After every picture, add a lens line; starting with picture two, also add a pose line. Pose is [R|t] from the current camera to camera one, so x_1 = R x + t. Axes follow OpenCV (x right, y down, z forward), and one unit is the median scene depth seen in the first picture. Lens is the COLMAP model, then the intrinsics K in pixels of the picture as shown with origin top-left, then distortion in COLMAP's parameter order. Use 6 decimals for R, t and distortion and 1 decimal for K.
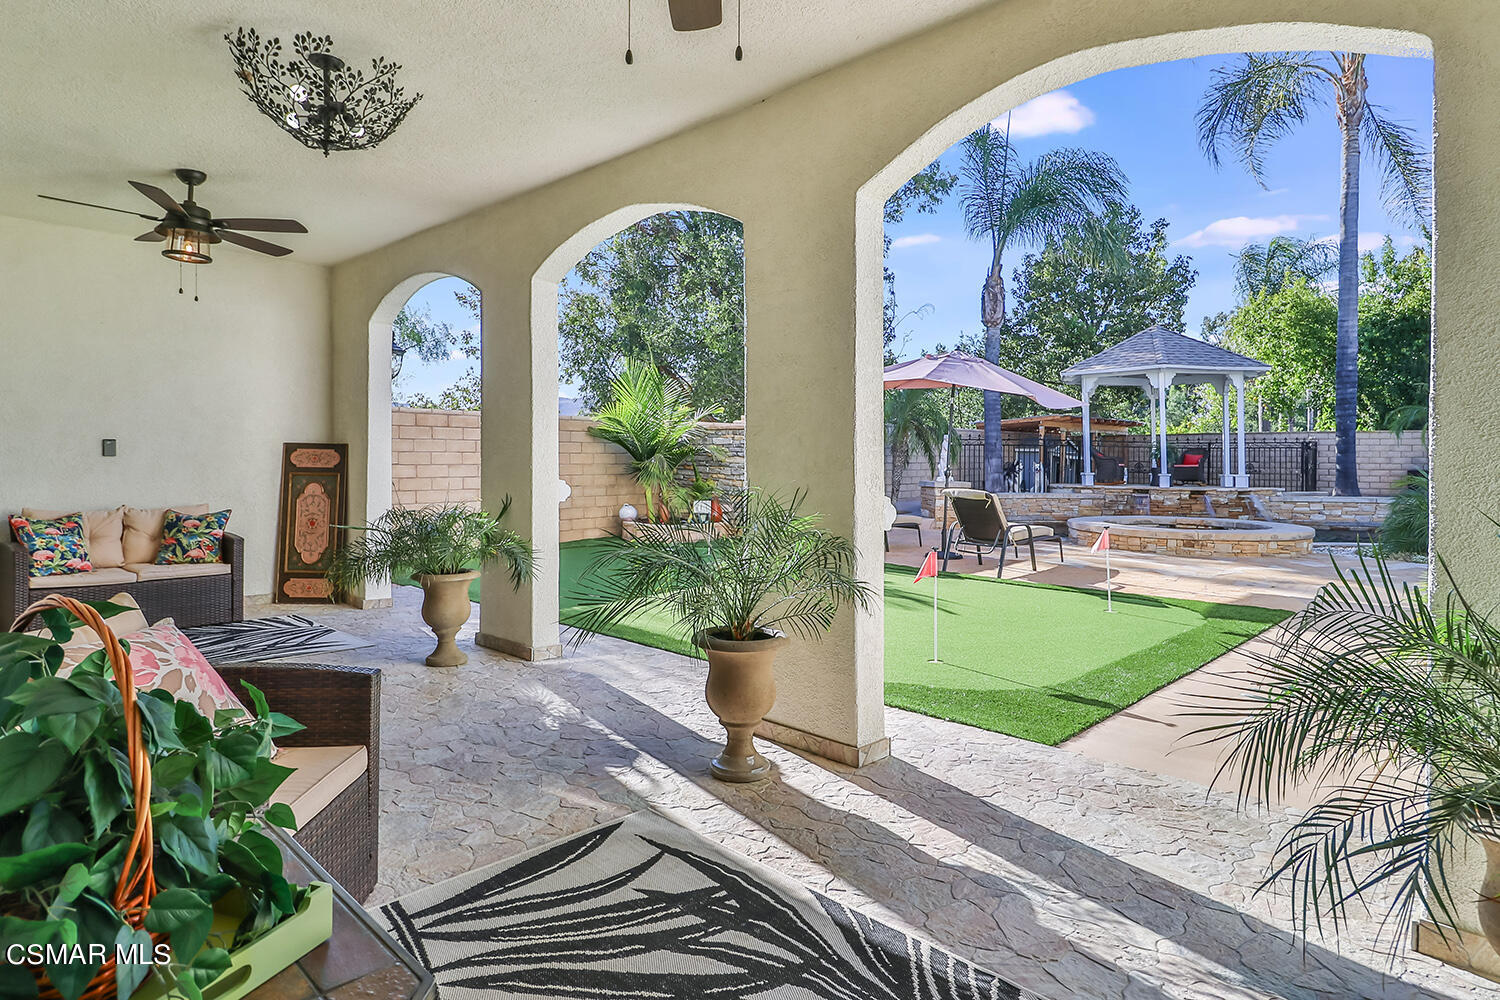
lens RADIAL K [[846.6, 0, 740.4], [0, 846.6, 494.5], [0, 0, 1]] dist [0.000568, 0.000803]
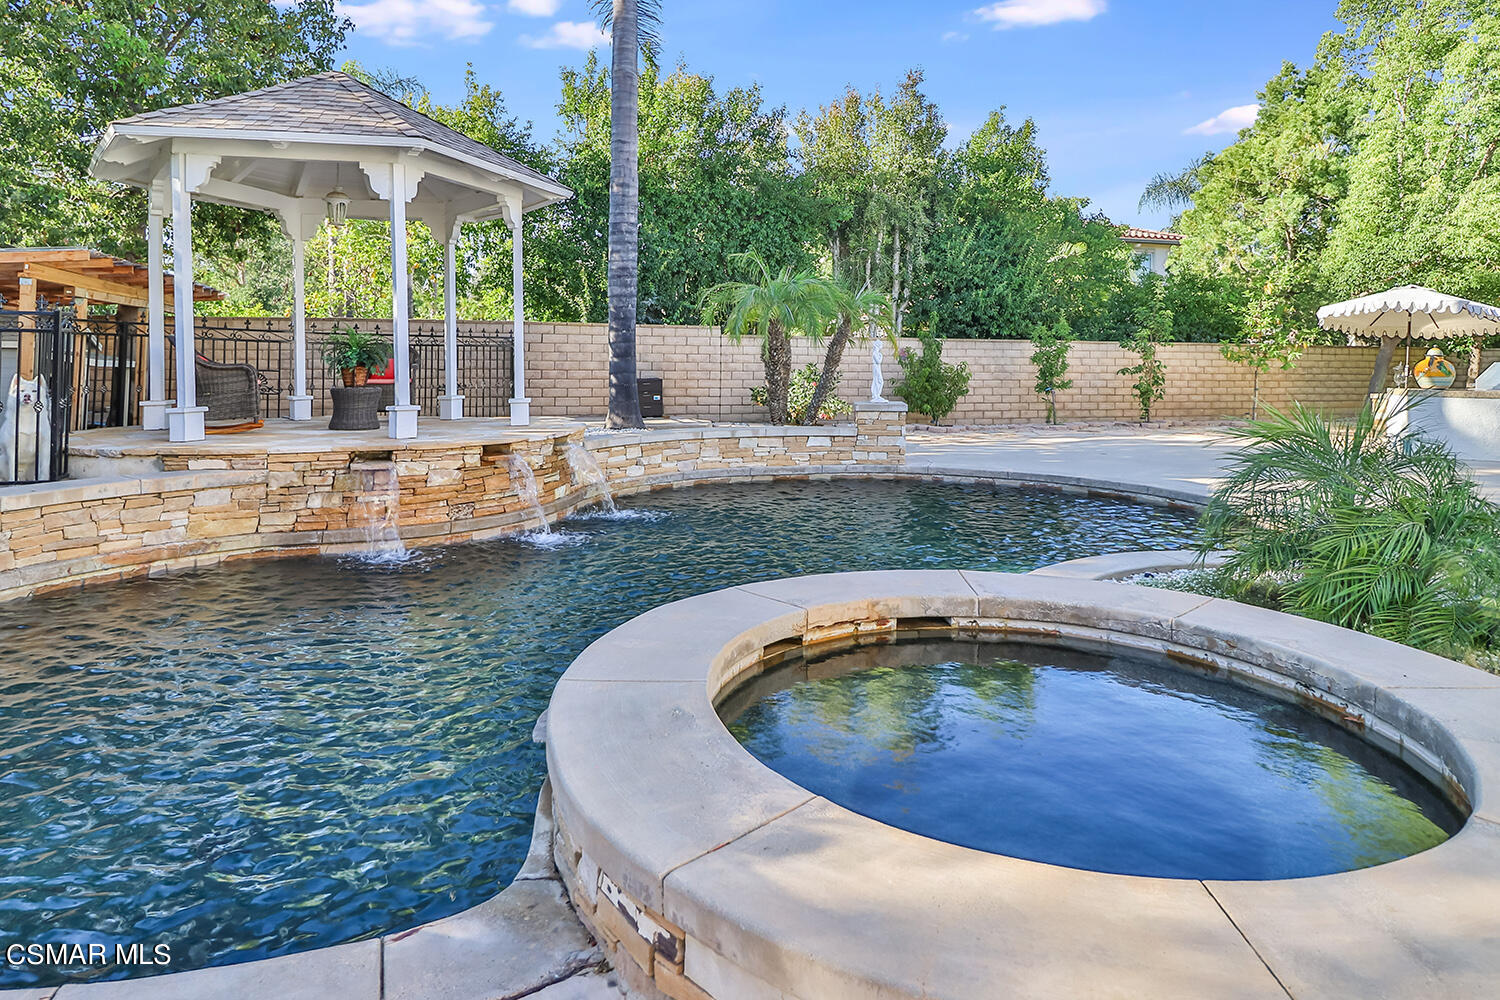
lens RADIAL K [[870.5, 0, 748.0], [0, 870.5, 356.6], [0, 0, 1]] dist [-0.001857, -0.002368]
pose [[0.459647, 0.001280, 0.888101, 0.173488], [0.032664, 0.999298, -0.018346, -0.031840], [-0.887501, 0.037442, 0.459283, 0.578921]]
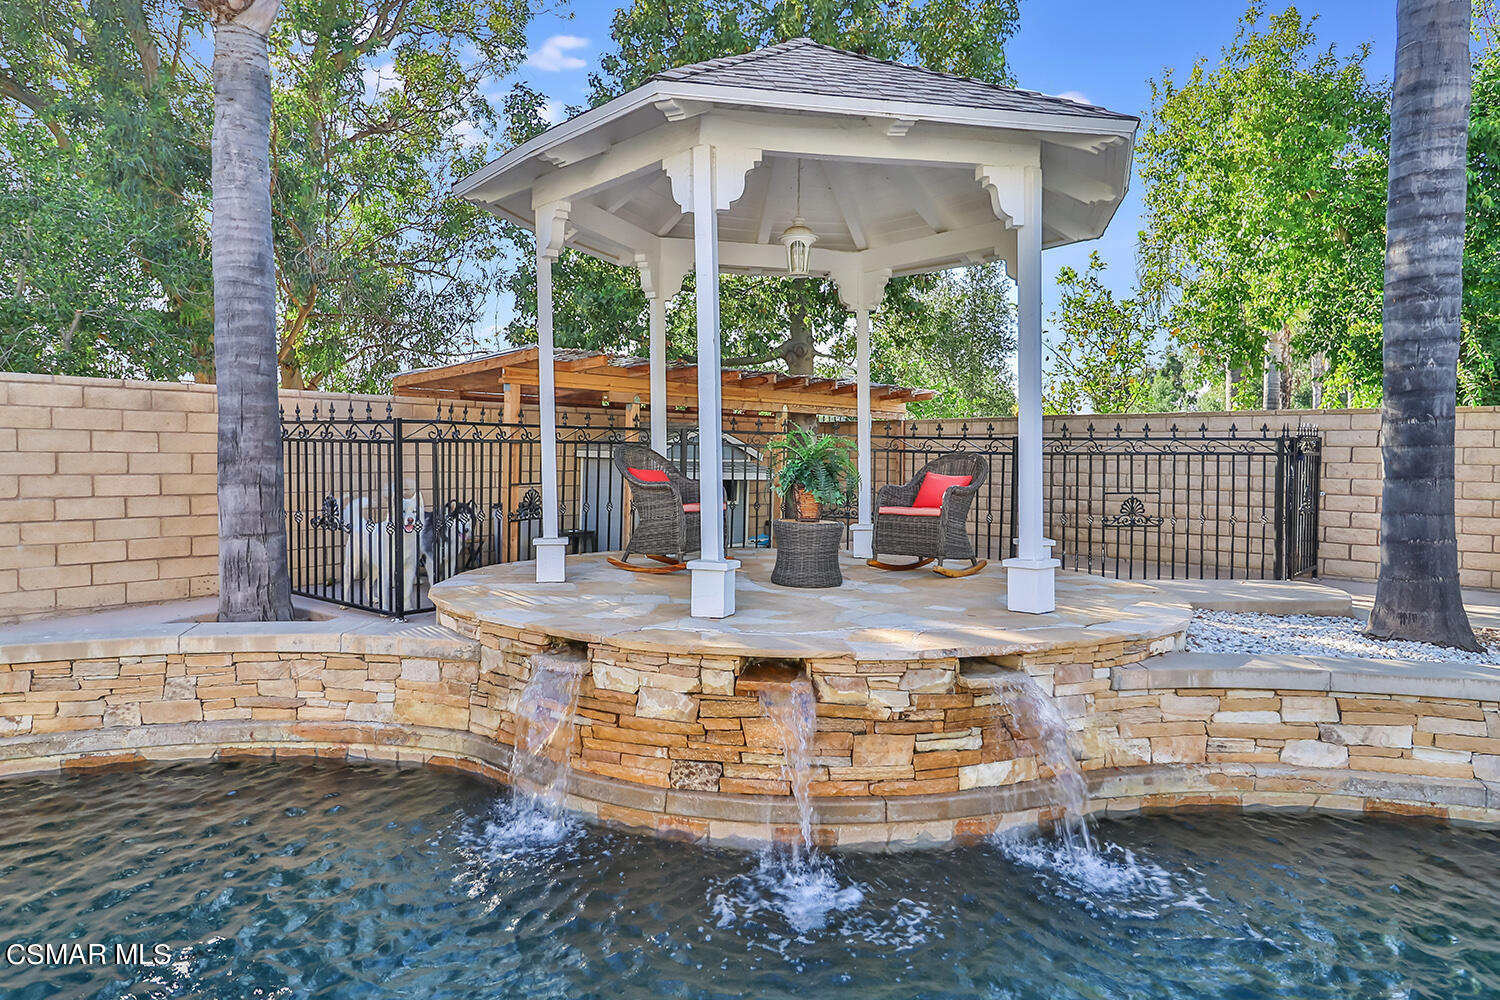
lens RADIAL K [[947.1, 0, 753.5], [0, 947.1, 481.2], [0, 0, 1]] dist [0.020123, -0.000628]
pose [[0.998779, 0.004601, 0.049180, 0.446762], [-0.003910, 0.999892, -0.014136, -0.039474], [-0.049239, 0.013927, 0.998690, 0.646174]]
